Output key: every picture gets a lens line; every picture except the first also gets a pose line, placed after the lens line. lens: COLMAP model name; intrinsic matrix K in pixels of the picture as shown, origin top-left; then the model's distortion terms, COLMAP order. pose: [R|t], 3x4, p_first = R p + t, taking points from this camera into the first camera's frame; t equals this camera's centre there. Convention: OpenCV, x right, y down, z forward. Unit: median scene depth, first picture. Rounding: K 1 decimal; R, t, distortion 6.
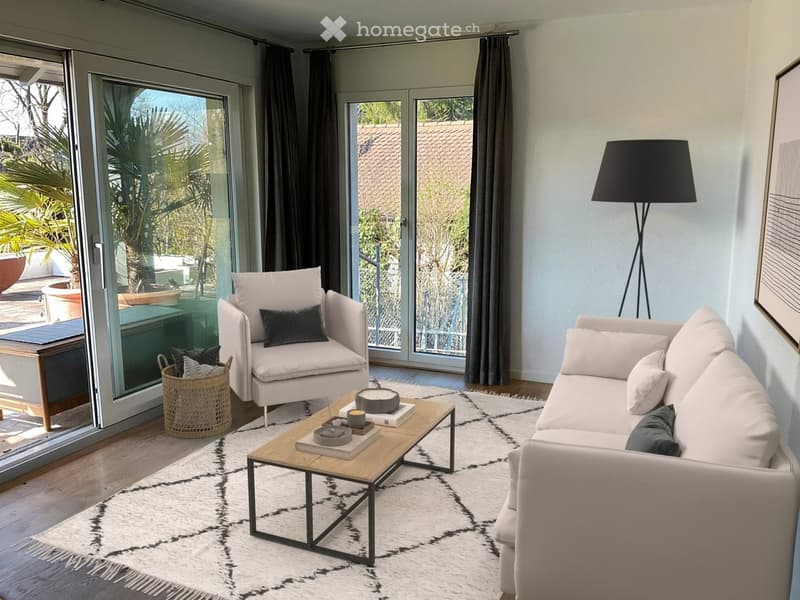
lens RADIAL K [[679.0, 0, 378.3], [0, 679.0, 299.6], [0, 0, 1]] dist [-0.006115, 0.001817]
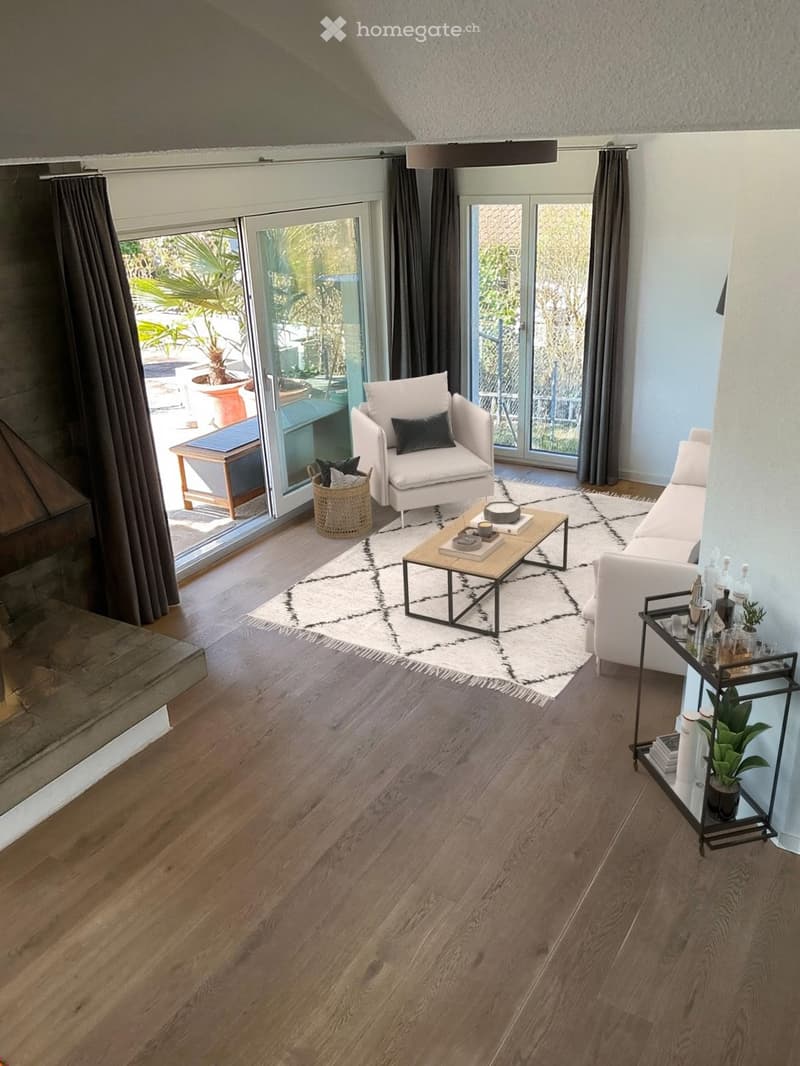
lens RADIAL K [[904.8, 0, 400.0], [0, 904.8, 533.0], [0, 0, 1]] dist [-0.006115, 0.001817]
pose [[0.993419, 0.005773, -0.114391, 0.002777], [0.019300, 0.976011, 0.216866, -0.165986], [0.112898, -0.217647, 0.969476, -0.582354]]
